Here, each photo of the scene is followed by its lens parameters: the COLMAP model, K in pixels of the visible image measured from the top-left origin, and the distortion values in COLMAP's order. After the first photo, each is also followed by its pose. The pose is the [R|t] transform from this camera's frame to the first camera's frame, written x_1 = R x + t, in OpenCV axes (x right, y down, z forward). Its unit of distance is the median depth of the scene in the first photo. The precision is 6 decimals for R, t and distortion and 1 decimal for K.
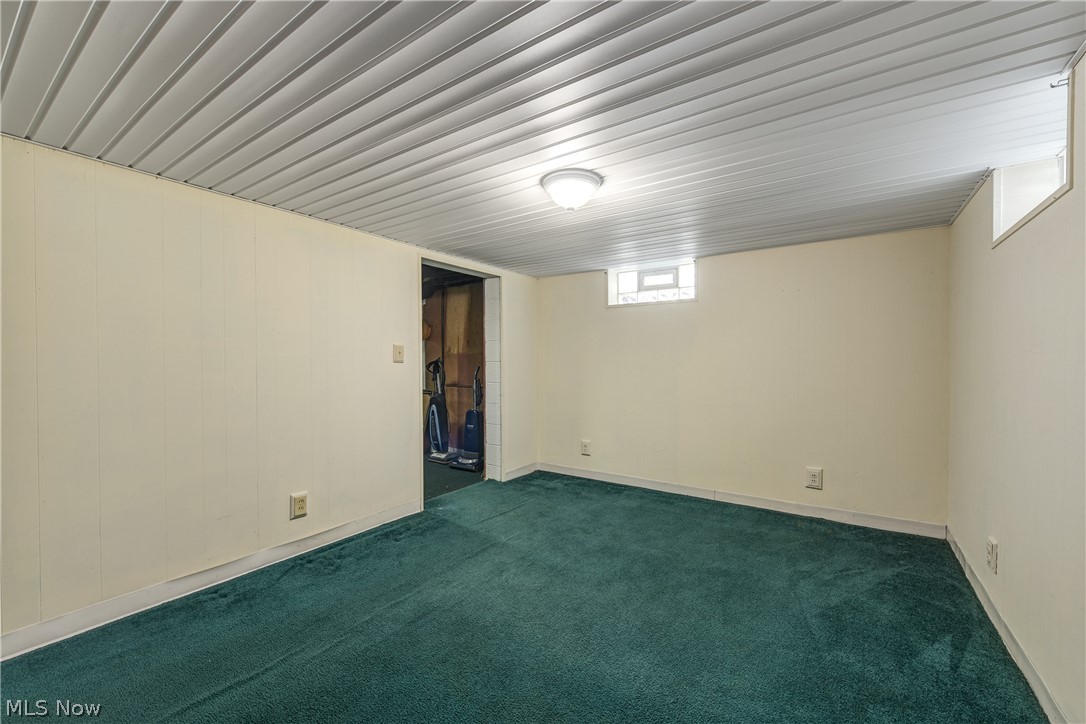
lens RADIAL K [[431.0, 0, 545.4], [0, 431.0, 362.5], [0, 0, 1]] dist [0.001422, -0.000337]
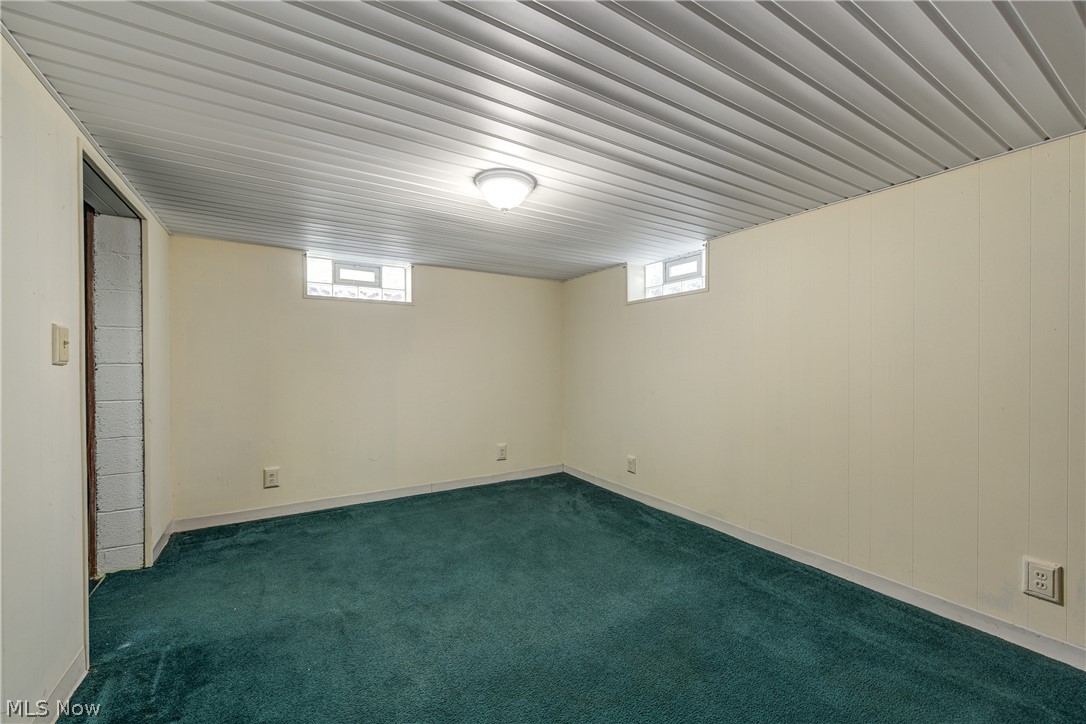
lens RADIAL K [[431.0, 0, 535.4], [0, 431.0, 360.1], [0, 0, 1]] dist [0.001422, -0.000337]
pose [[0.422535, 0.009810, 0.906293, -0.512880], [0.002060, 0.999928, -0.011784, 0.001480], [-0.906344, 0.006846, 0.422485, 0.331341]]
